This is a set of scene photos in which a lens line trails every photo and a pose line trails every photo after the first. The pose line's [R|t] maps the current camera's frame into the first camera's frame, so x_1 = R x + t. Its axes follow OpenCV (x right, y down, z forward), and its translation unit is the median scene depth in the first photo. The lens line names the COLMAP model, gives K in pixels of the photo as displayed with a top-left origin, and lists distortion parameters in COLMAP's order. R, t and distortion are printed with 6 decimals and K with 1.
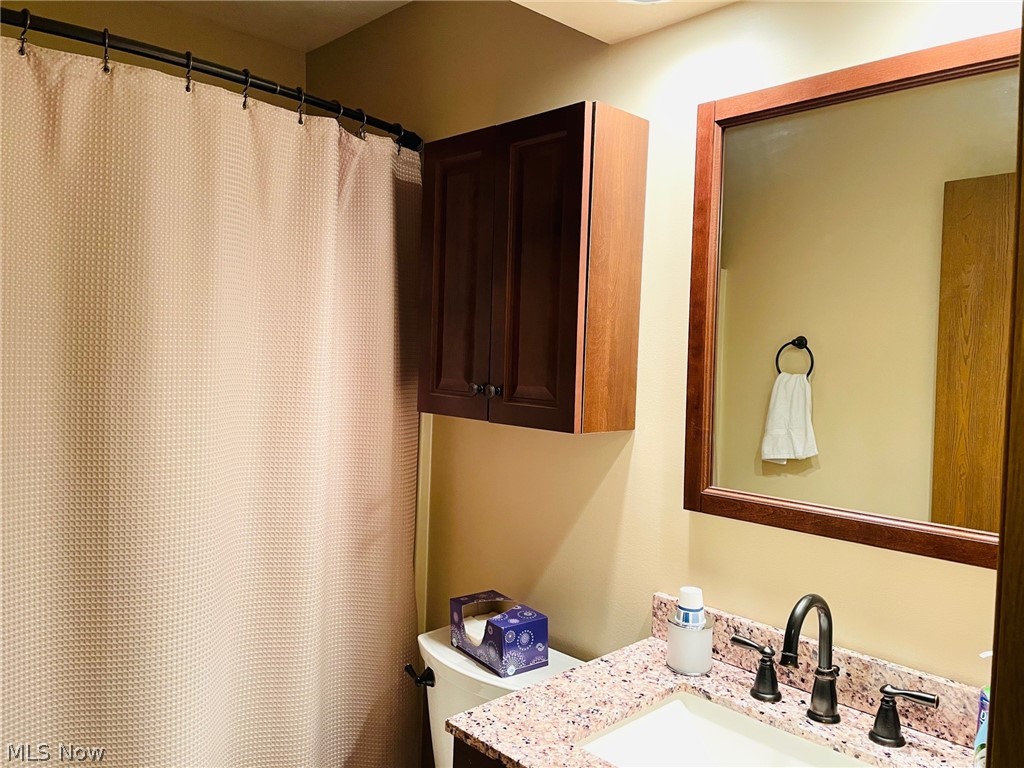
lens RADIAL K [[778.3, 0, 515.7], [0, 778.3, 377.9], [0, 0, 1]] dist [0.110118, -0.145743]
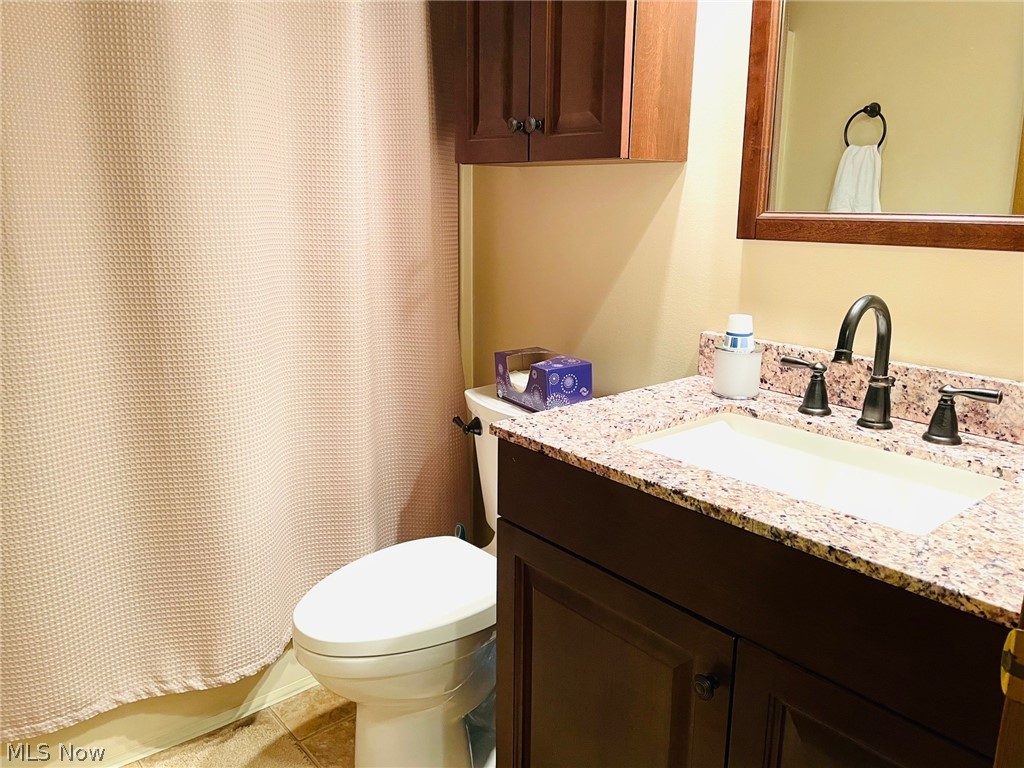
lens RADIAL K [[778.3, 0, 515.7], [0, 778.3, 377.9], [0, 0, 1]] dist [0.110118, -0.145743]
pose [[0.997842, -0.007764, -0.065205, 0.009447], [0.019372, 0.983597, 0.179336, 0.164207], [0.062743, -0.180212, 0.981625, 0.023884]]
